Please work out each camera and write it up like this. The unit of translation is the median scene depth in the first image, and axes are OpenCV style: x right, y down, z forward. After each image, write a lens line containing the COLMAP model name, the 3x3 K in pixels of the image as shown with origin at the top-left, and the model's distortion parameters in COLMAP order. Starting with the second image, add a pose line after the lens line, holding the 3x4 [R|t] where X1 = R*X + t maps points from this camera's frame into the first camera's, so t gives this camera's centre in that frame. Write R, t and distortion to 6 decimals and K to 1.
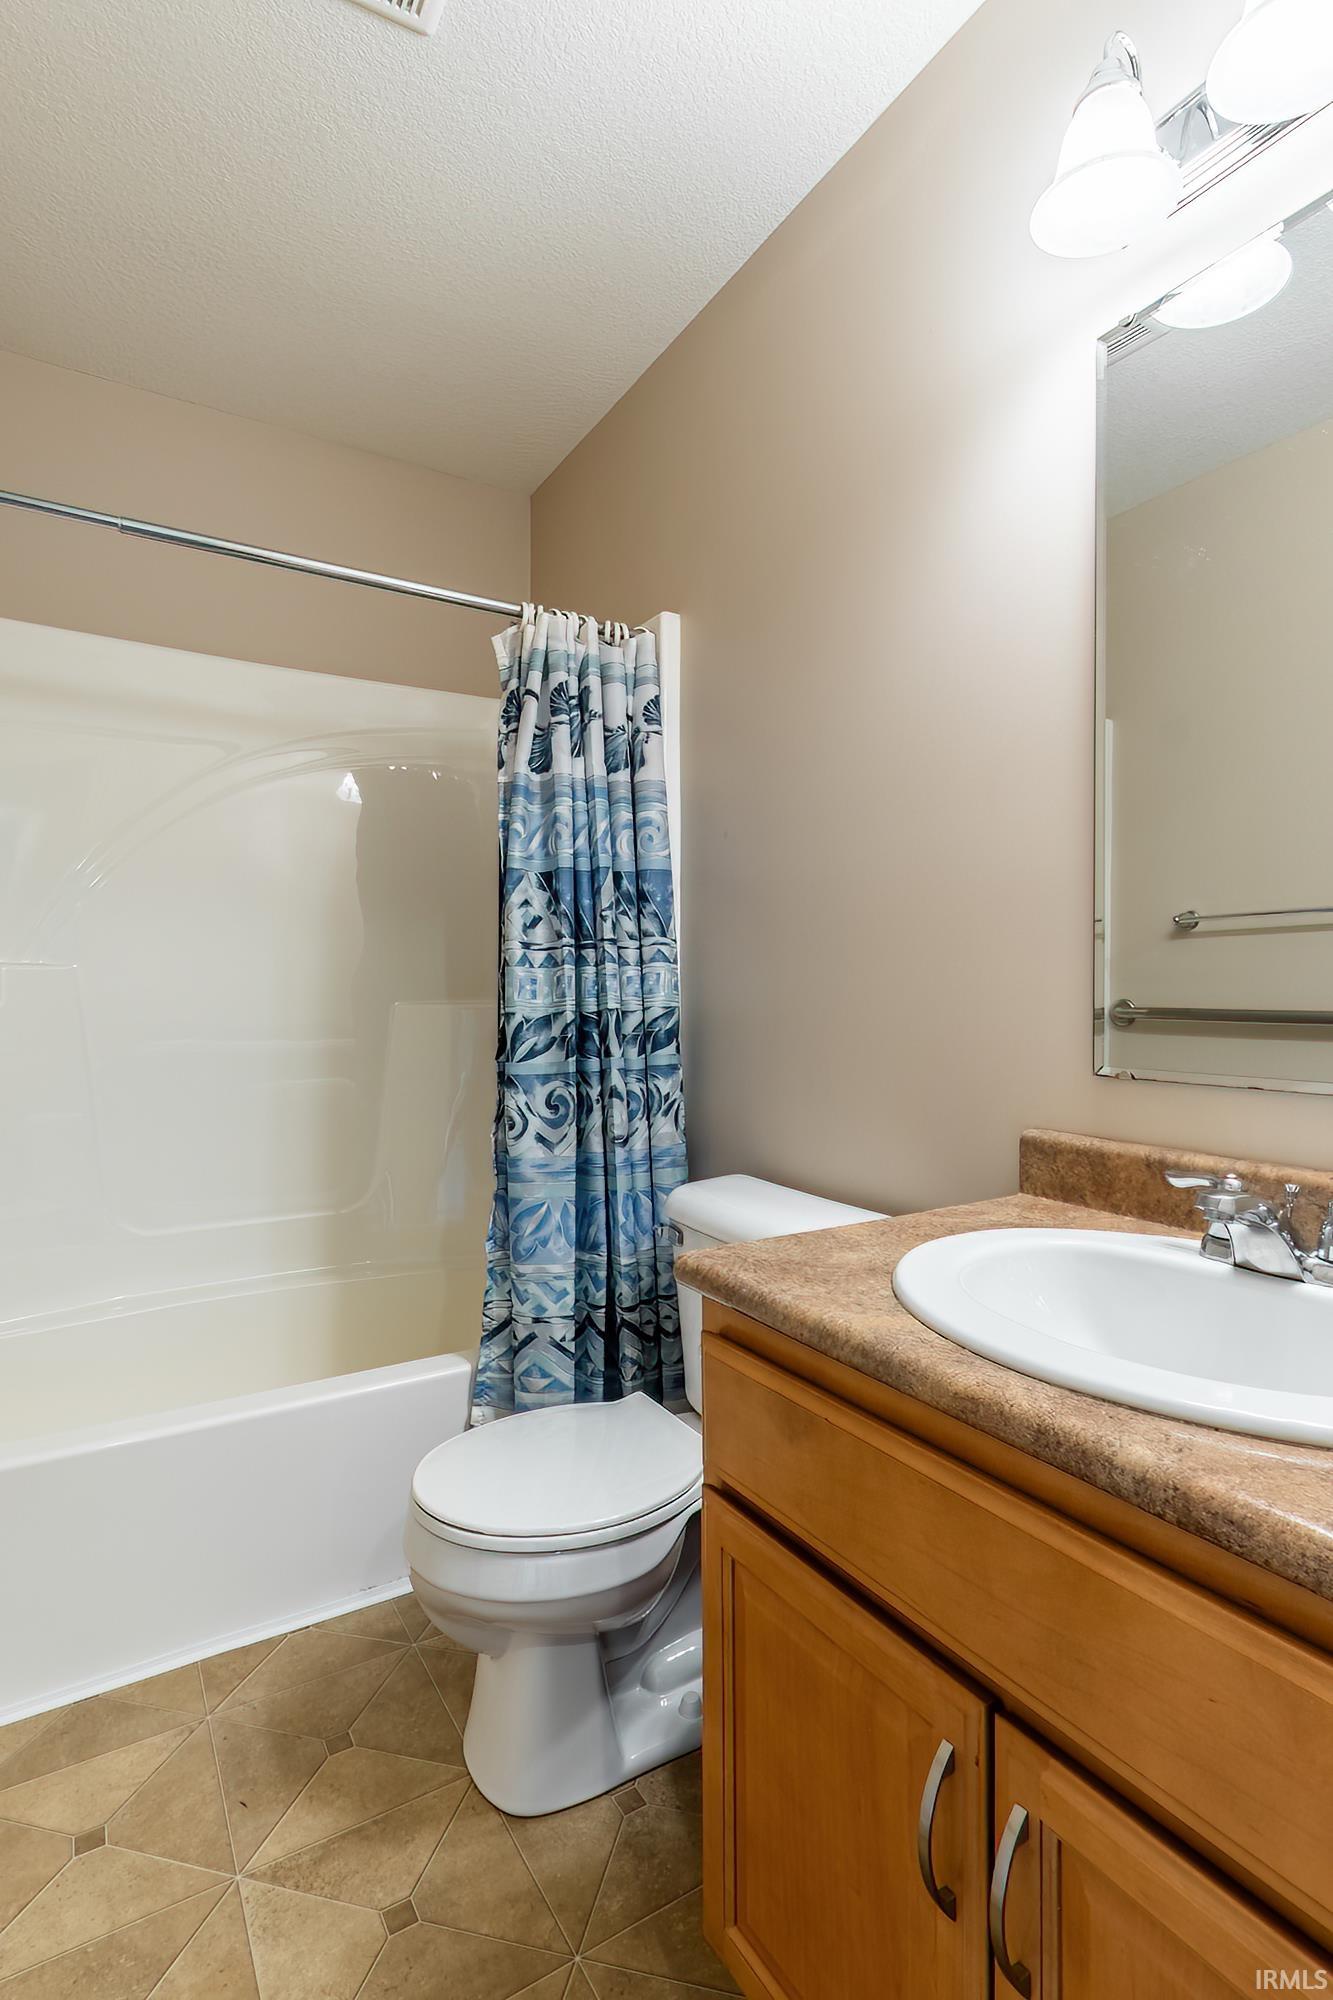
lens RADIAL K [[949.7, 0, 669.7], [0, 949.7, 999.5], [0, 0, 1]] dist [0.003729, 0.001169]
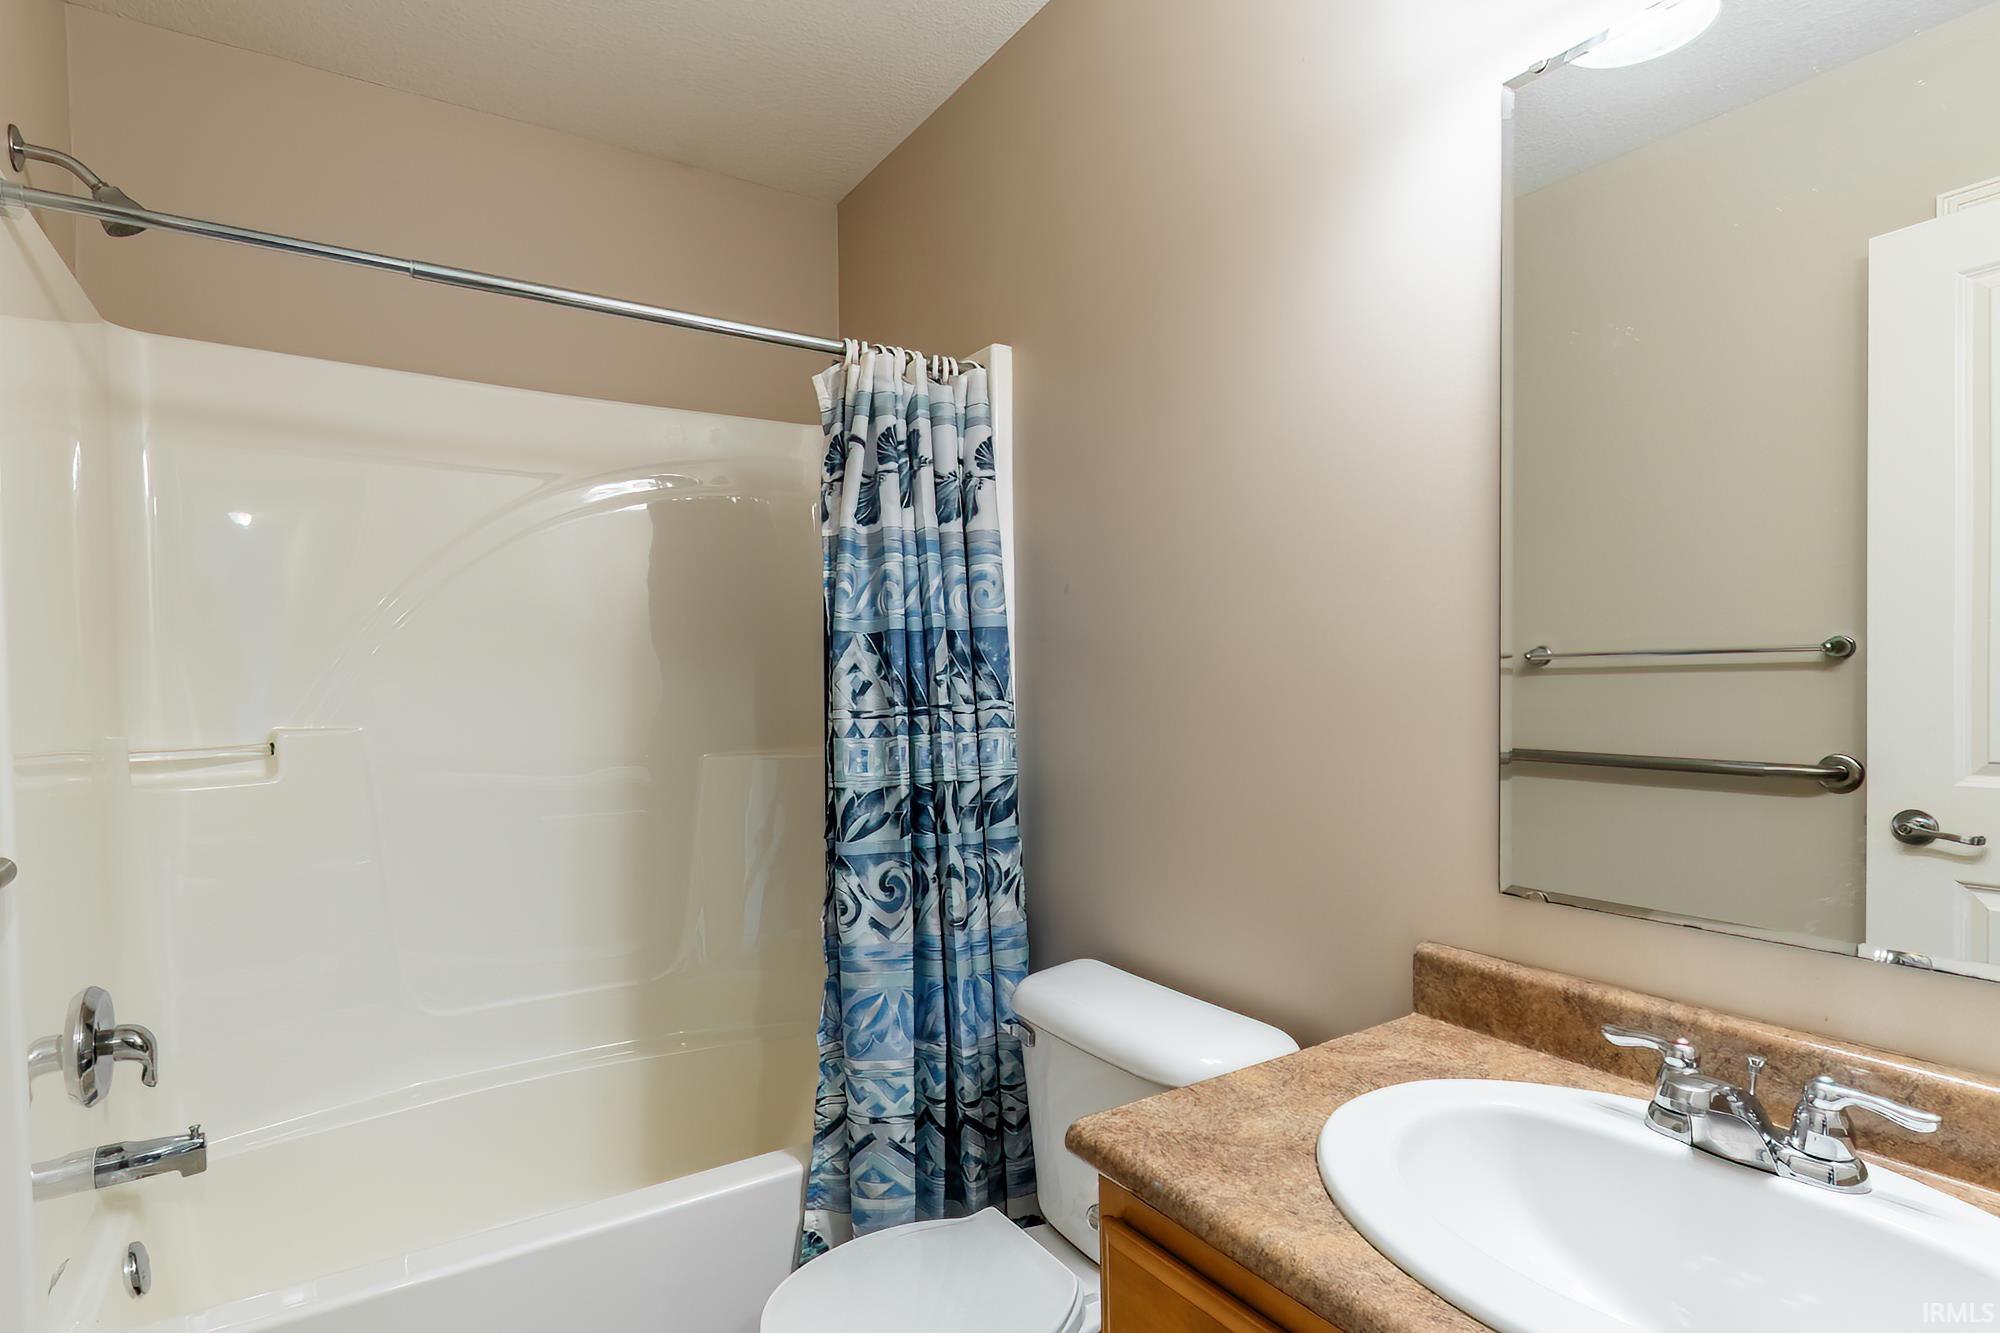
lens RADIAL K [[949.7, 0, 932.6], [0, 949.7, 649.7], [0, 0, 1]] dist [0.003729, 0.001169]
pose [[0.999812, -0.008032, 0.017642, -0.092151], [0.007663, 0.999752, 0.020887, -0.139402], [-0.017805, -0.020748, 0.999626, 0.070854]]
